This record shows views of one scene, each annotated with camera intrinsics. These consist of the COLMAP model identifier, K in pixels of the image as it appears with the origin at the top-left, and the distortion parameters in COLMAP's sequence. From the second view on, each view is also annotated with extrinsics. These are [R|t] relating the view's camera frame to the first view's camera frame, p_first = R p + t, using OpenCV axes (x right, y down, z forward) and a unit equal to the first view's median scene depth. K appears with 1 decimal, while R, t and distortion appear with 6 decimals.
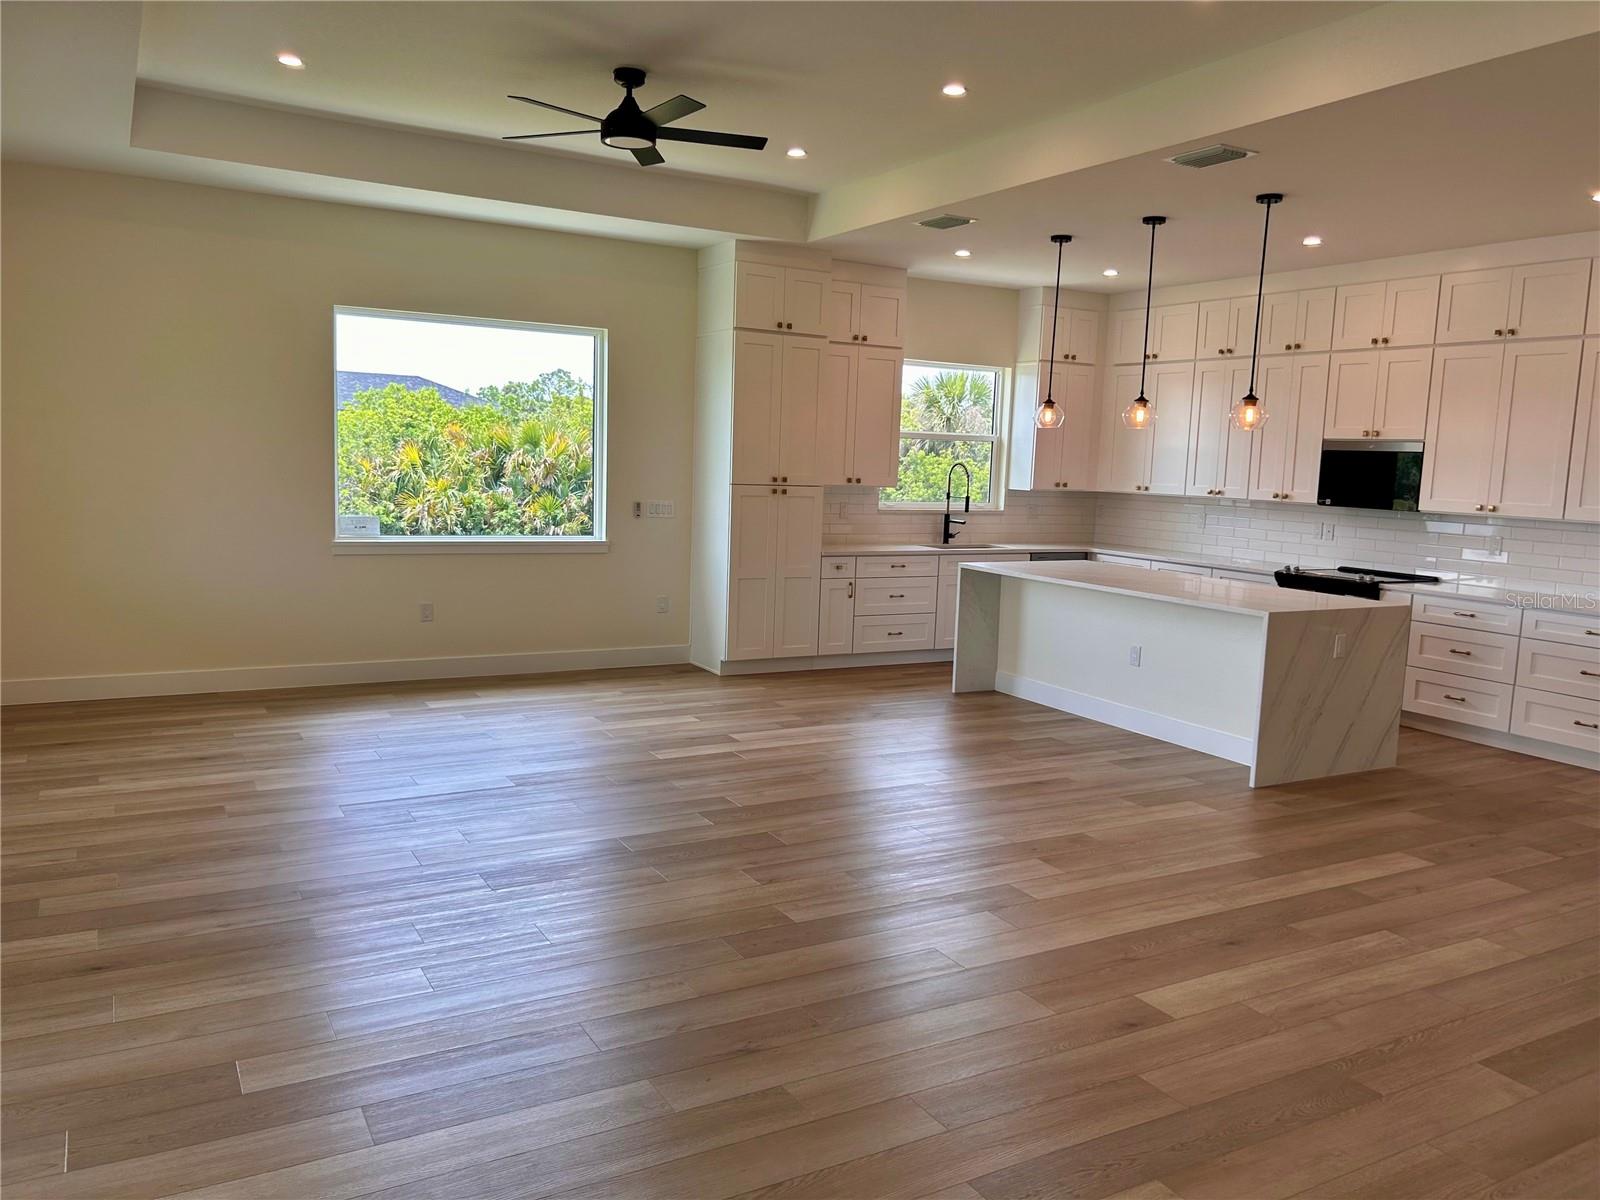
lens RADIAL K [[1206.0, 0, 804.3], [0, 1206.0, 606.4], [0, 0, 1]] dist [0.040530, -0.054014]
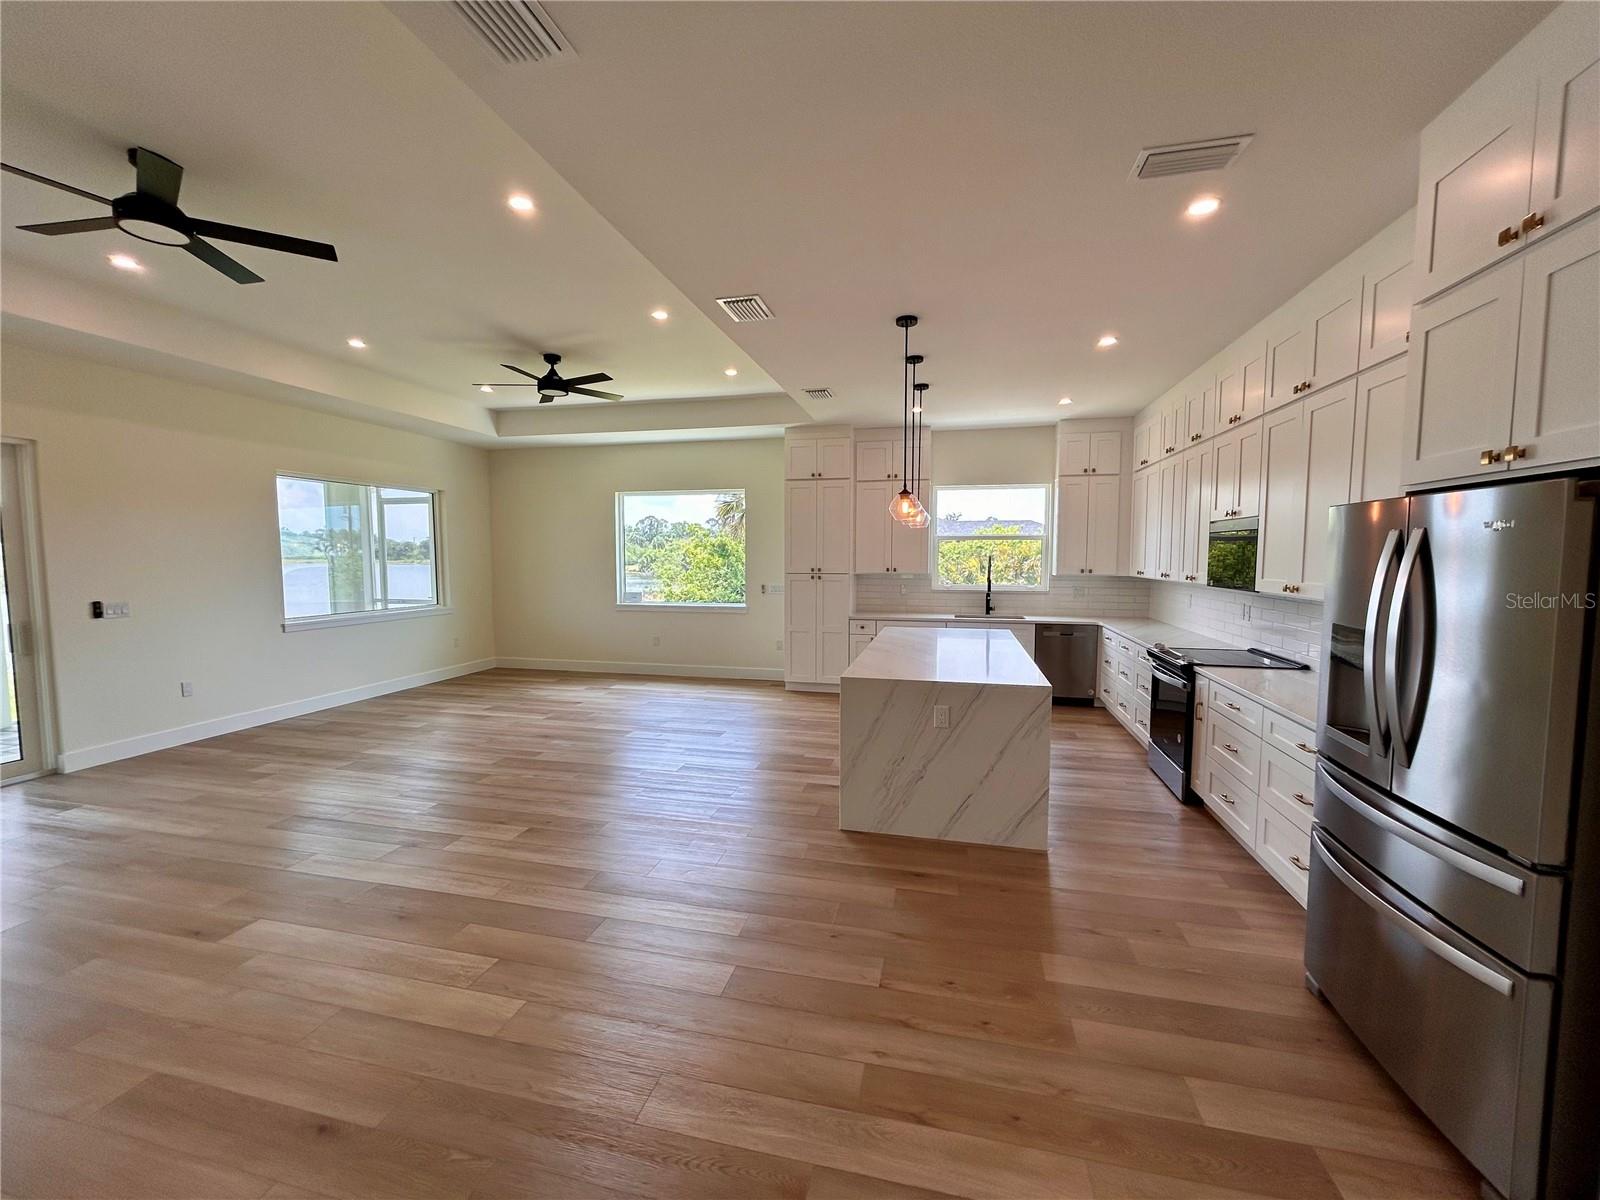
lens RADIAL K [[643.6, 0, 799.6], [0, 643.6, 599.4], [0, 0, 1]] dist [-0.004966, 0.001087]
pose [[0.729920, 0.012368, -0.683421, 0.545486], [-0.060135, 0.997121, -0.046182, -0.026363], [0.680883, 0.074807, 0.728562, 0.371657]]
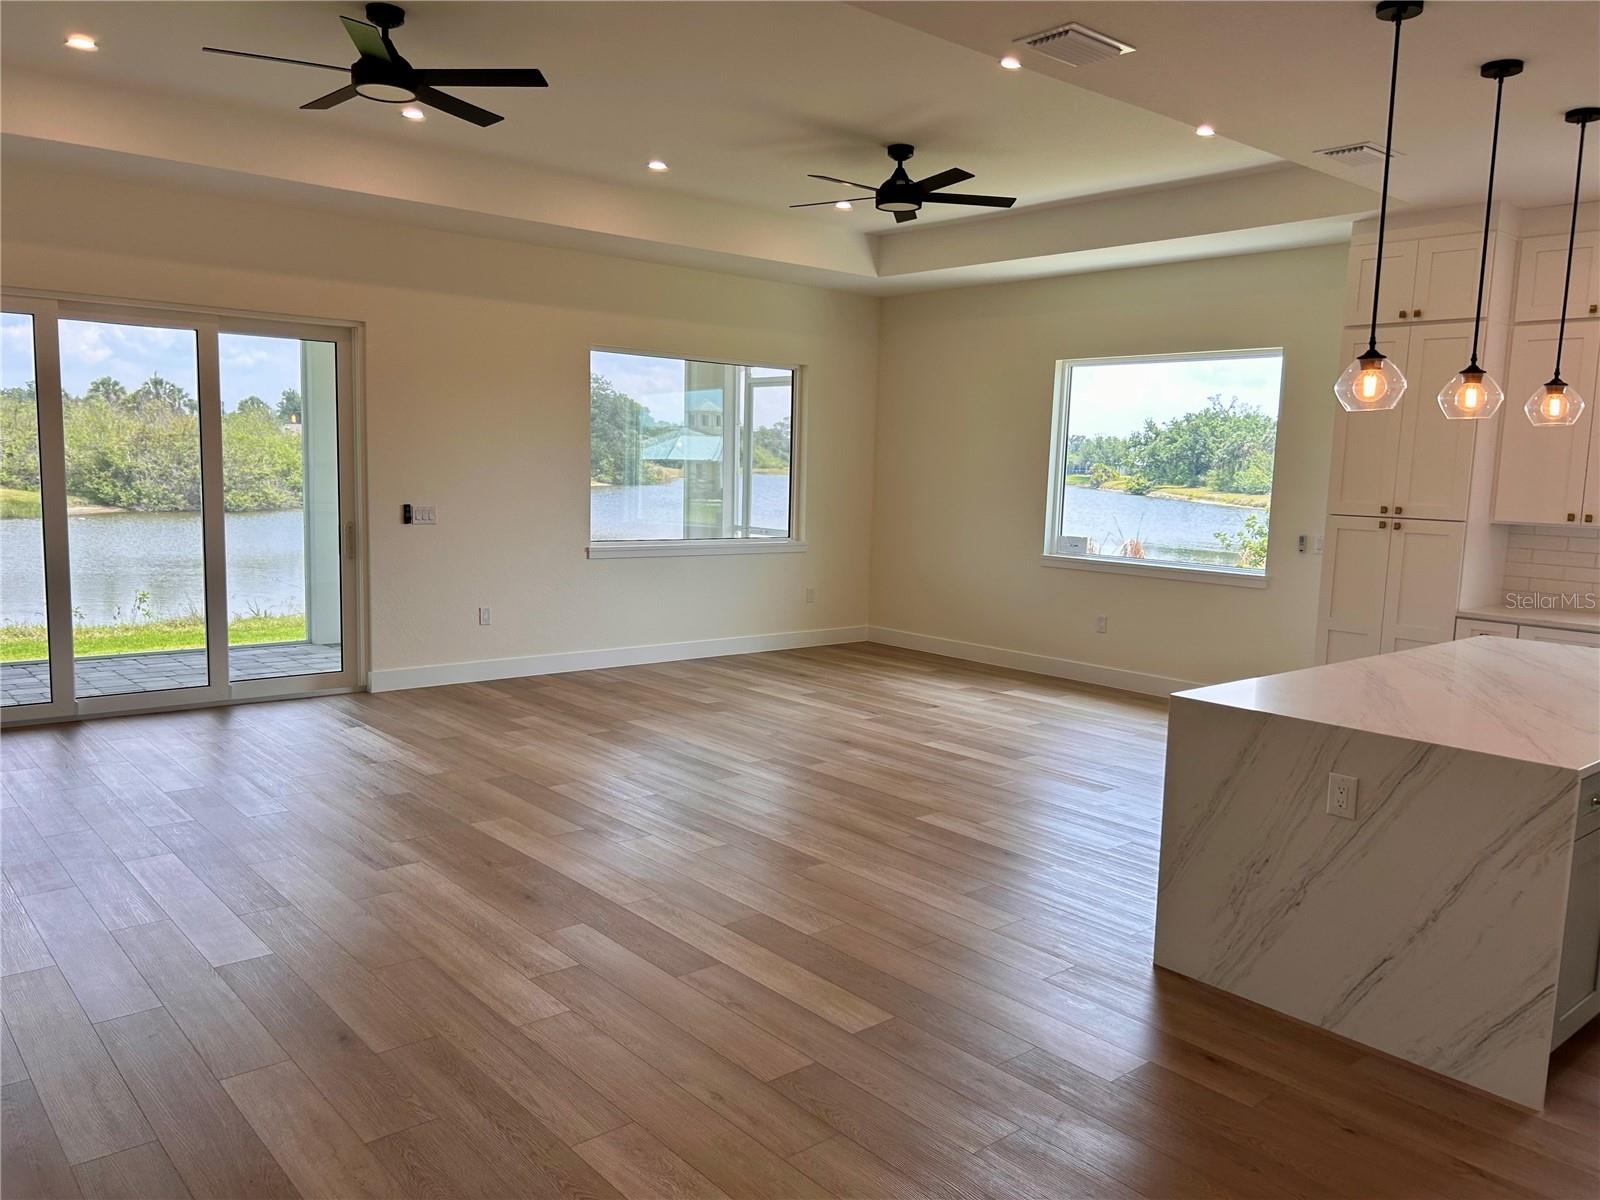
lens RADIAL K [[1206.0, 0, 784.6], [0, 1206.0, 611.1], [0, 0, 1]] dist [0.040530, -0.054014]
pose [[0.181183, 0.091488, -0.979185, 0.686819], [-0.144503, 0.987333, 0.065511, -0.035850], [0.972775, 0.129625, 0.192108, 0.476679]]
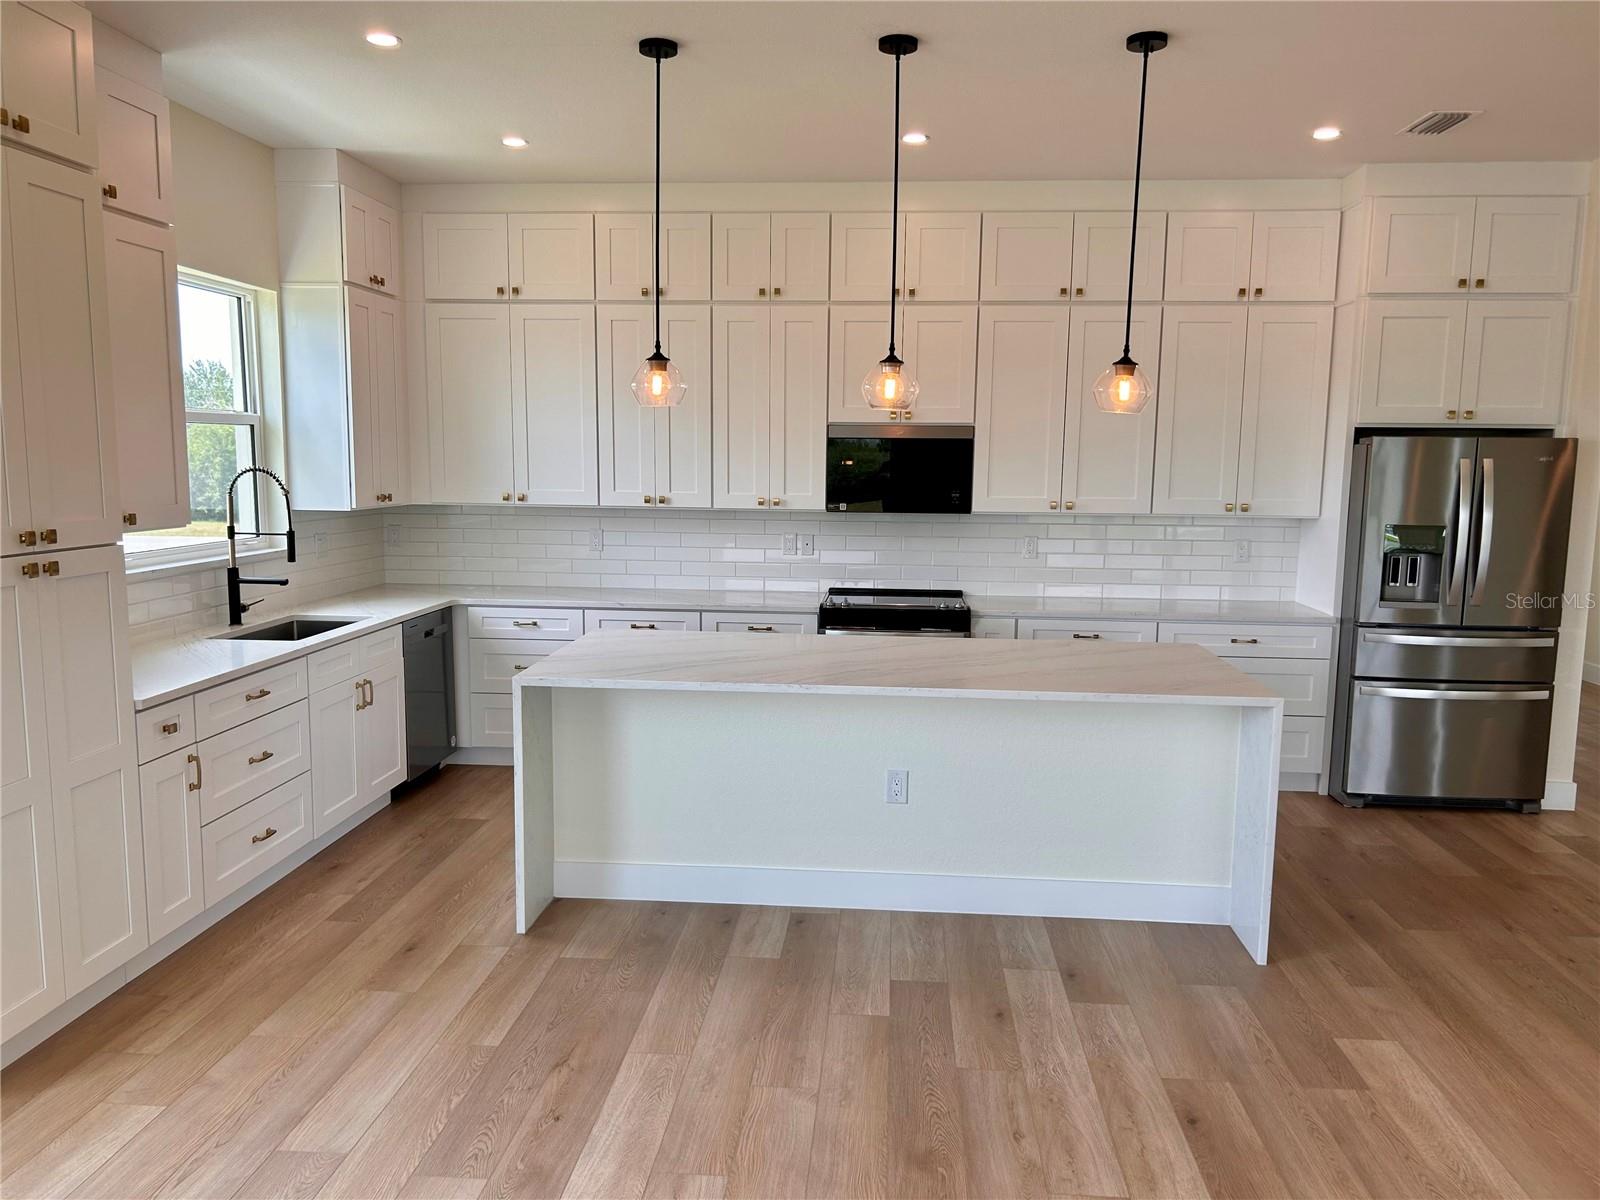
lens RADIAL K [[1206.0, 0, 802.6], [0, 1206.0, 613.0], [0, 0, 1]] dist [0.040530, -0.054014]
pose [[0.563052, -0.137144, 0.814963, -0.198220], [0.112922, 0.989653, 0.088525, -0.089195], [-0.818671, 0.042183, 0.572712, 0.593539]]
